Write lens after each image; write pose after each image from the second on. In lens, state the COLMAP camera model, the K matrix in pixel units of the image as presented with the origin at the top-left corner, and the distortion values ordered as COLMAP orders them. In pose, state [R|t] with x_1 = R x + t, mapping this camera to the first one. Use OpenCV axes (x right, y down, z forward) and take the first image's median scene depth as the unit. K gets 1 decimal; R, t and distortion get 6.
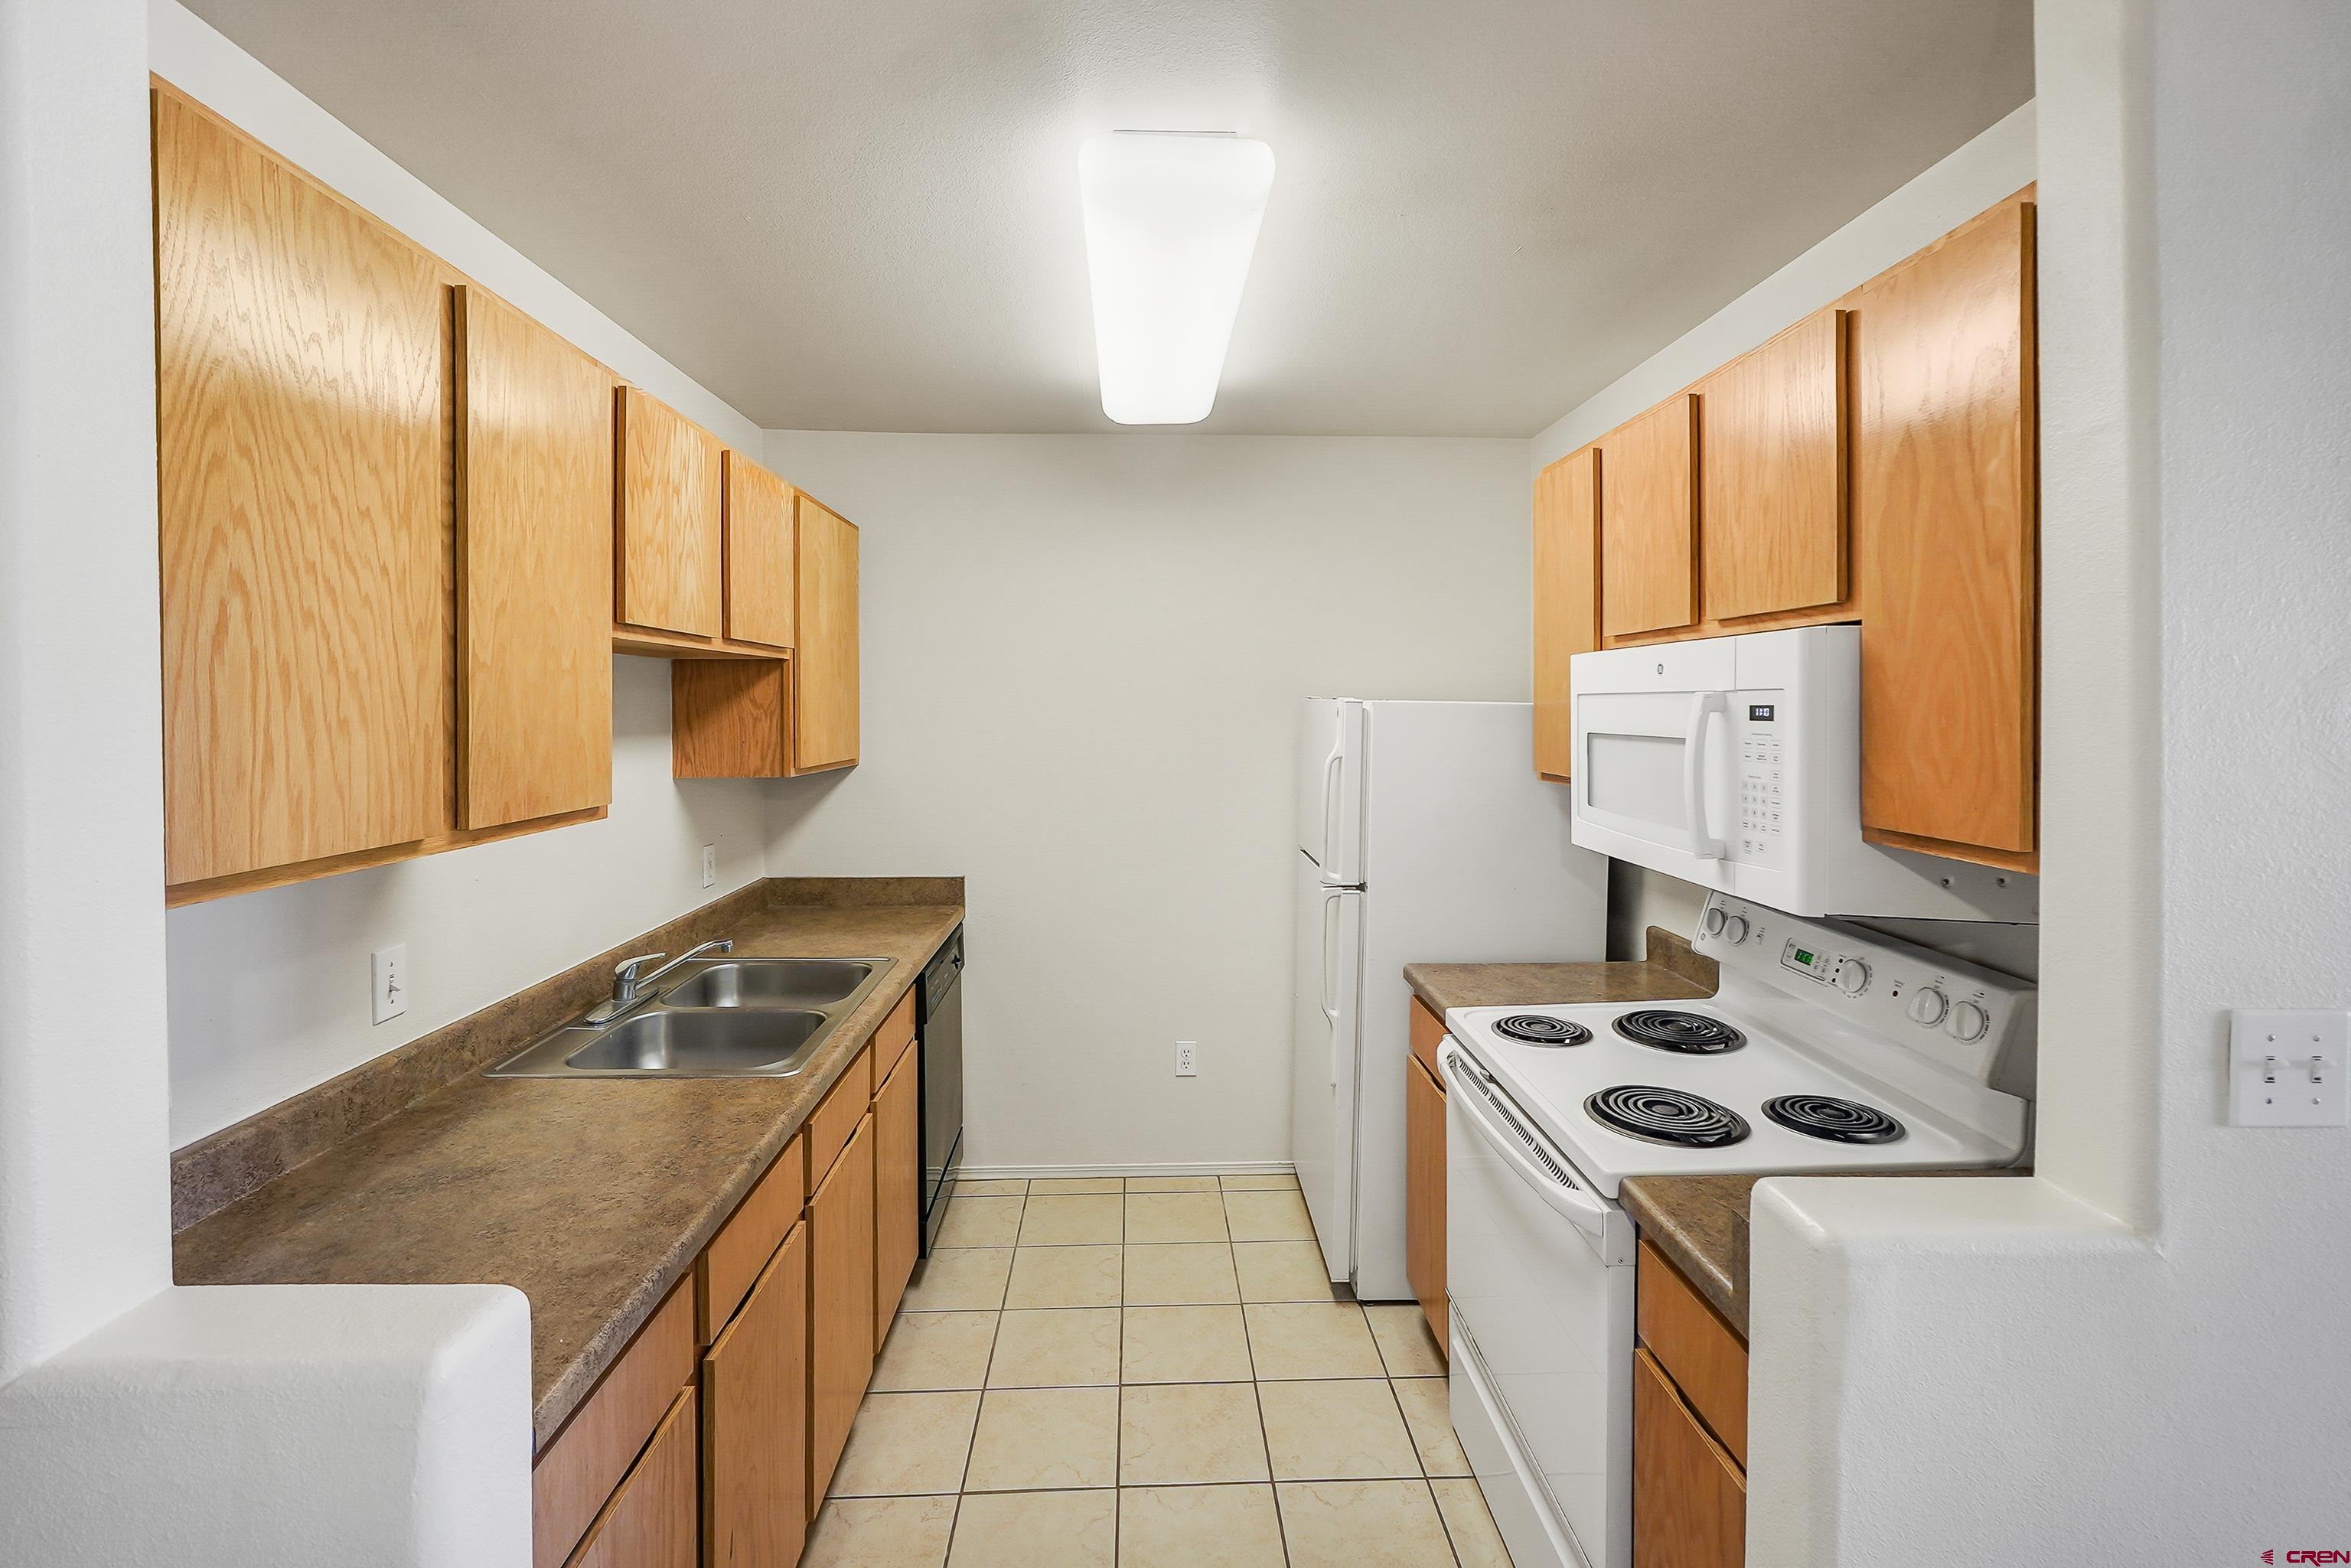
lens RADIAL K [[1049.7, 0, 1146.2], [0, 1049.7, 690.3], [0, 0, 1]] dist [-0.030353, 0.006863]
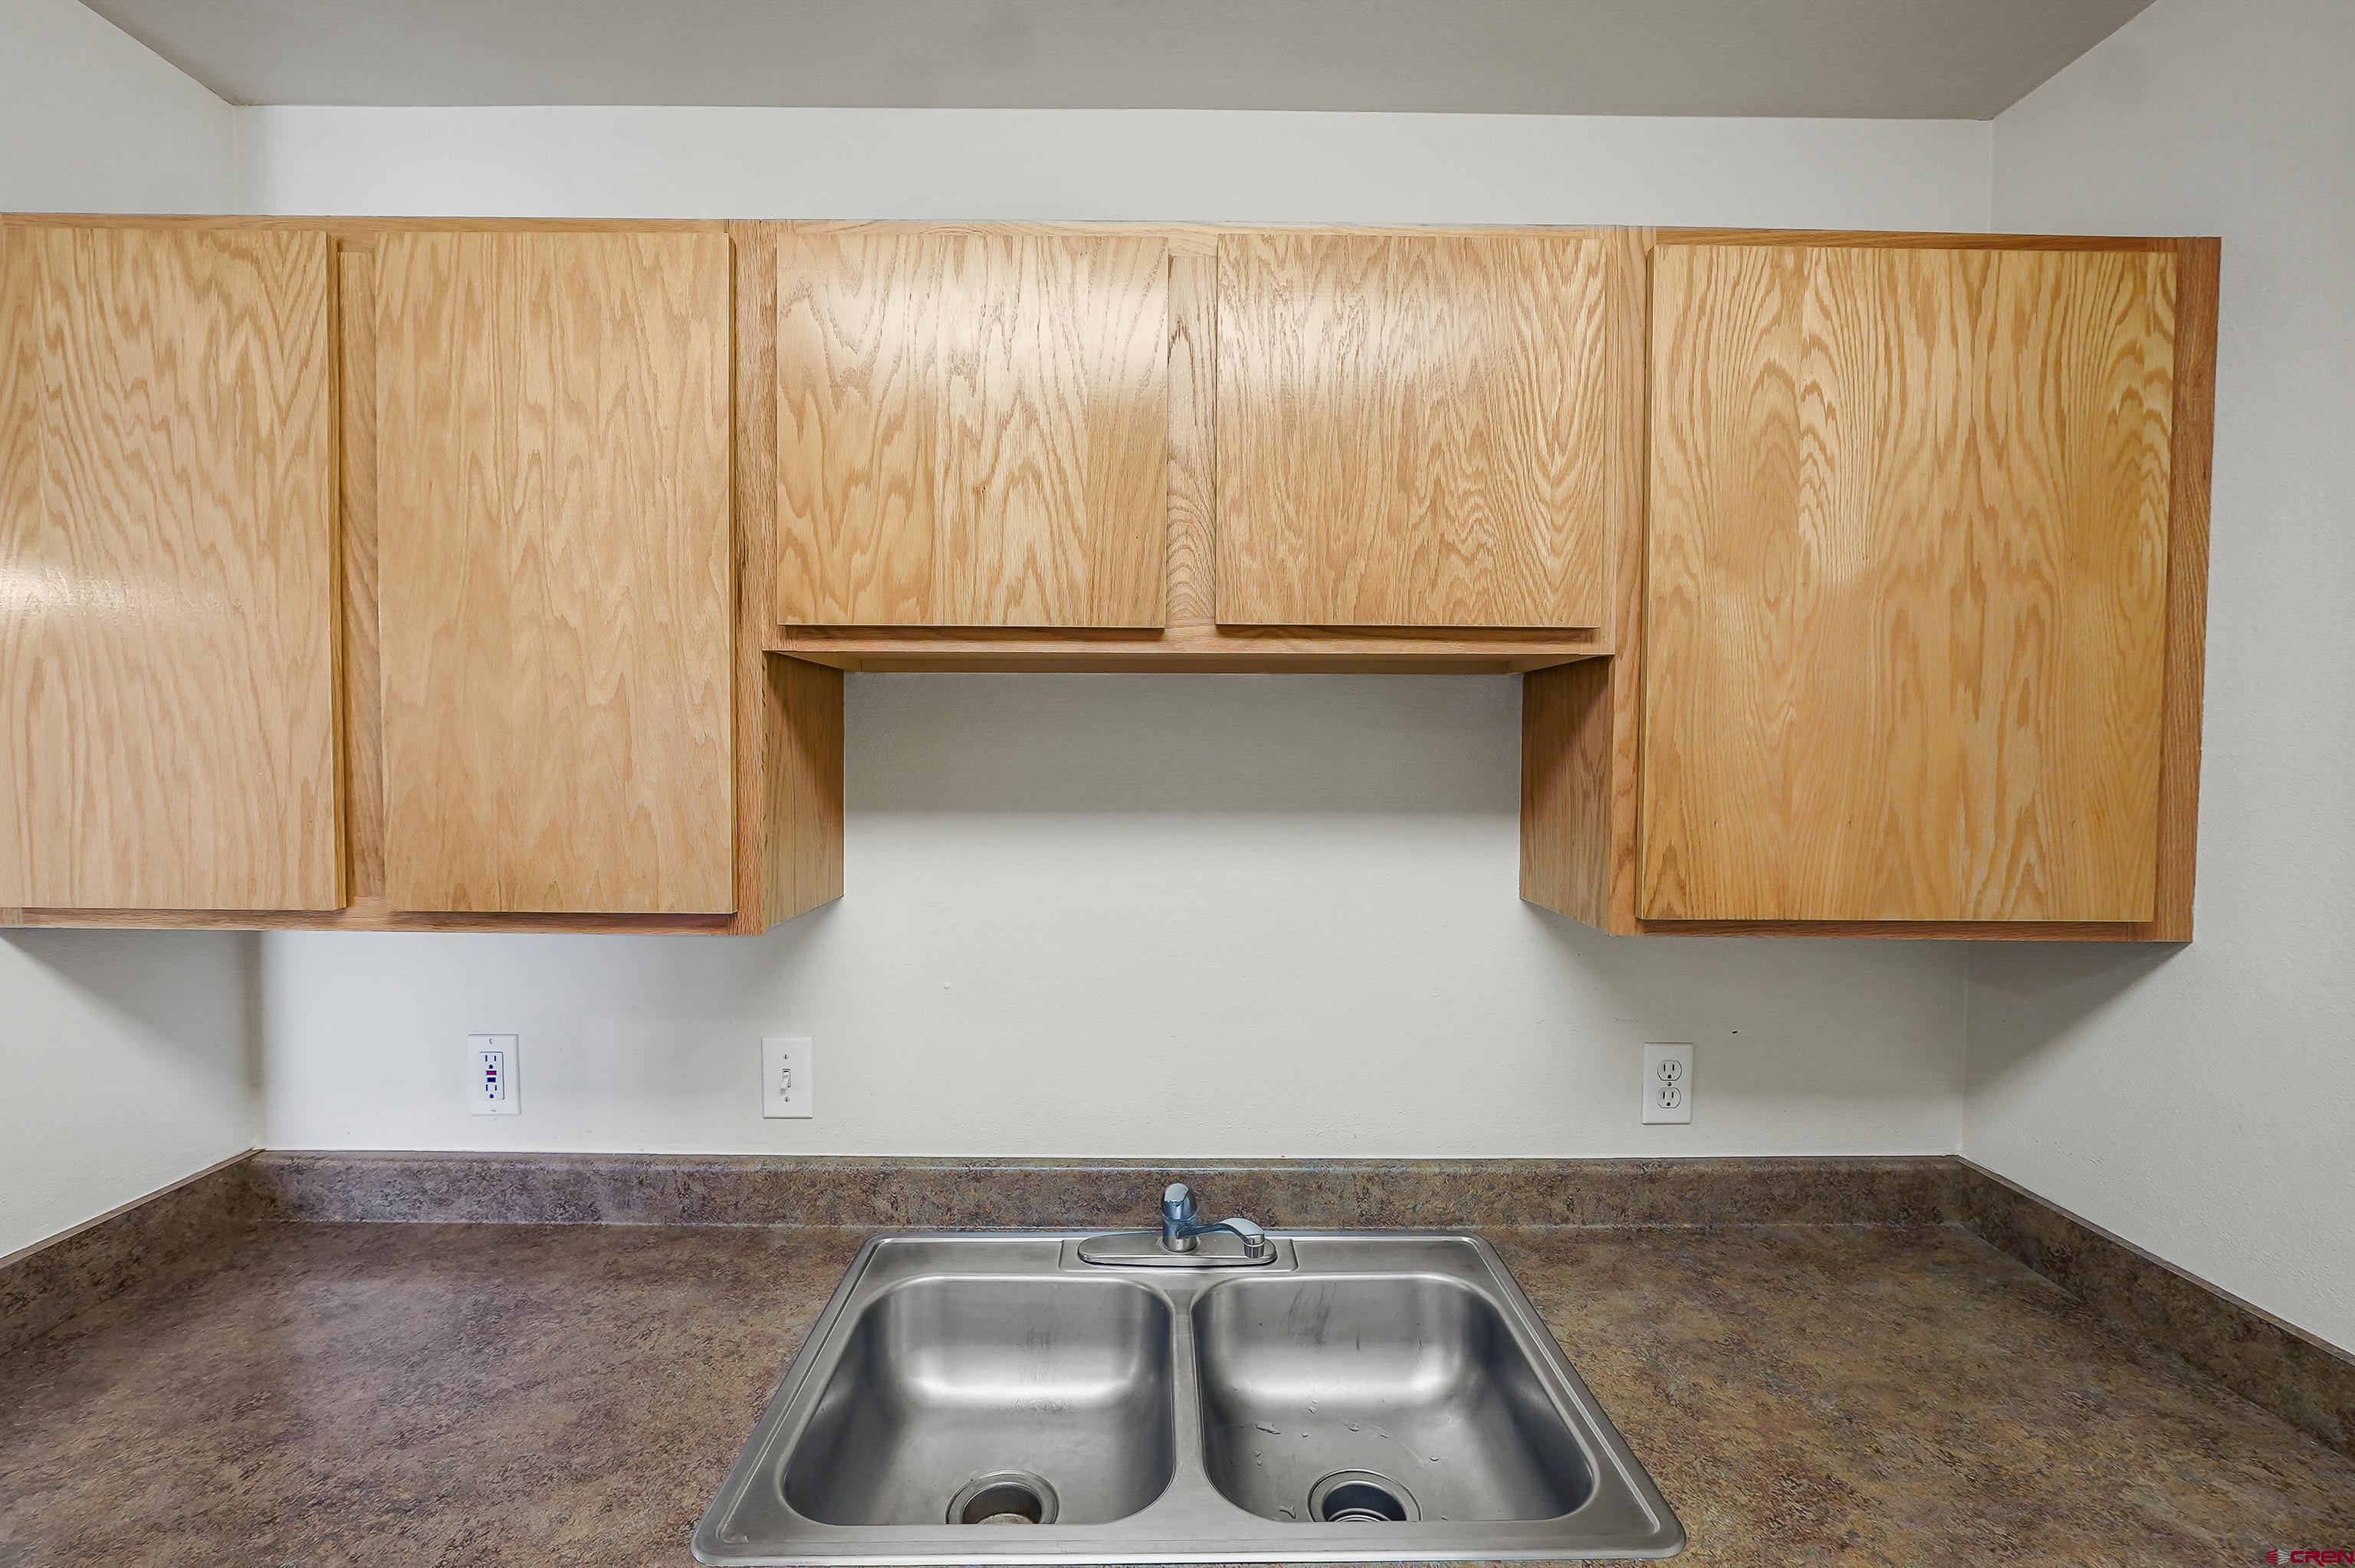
lens RADIAL K [[1015.5, 0, 1177.5], [0, 1015.5, 784.0], [0, 0, 1]] dist [-0.026160, 0.008968]
pose [[-0.006751, 0.032979, -0.999433, 0.141537], [0.007256, 0.999431, 0.032930, 0.015953], [0.999951, -0.007029, -0.006986, 1.825040]]
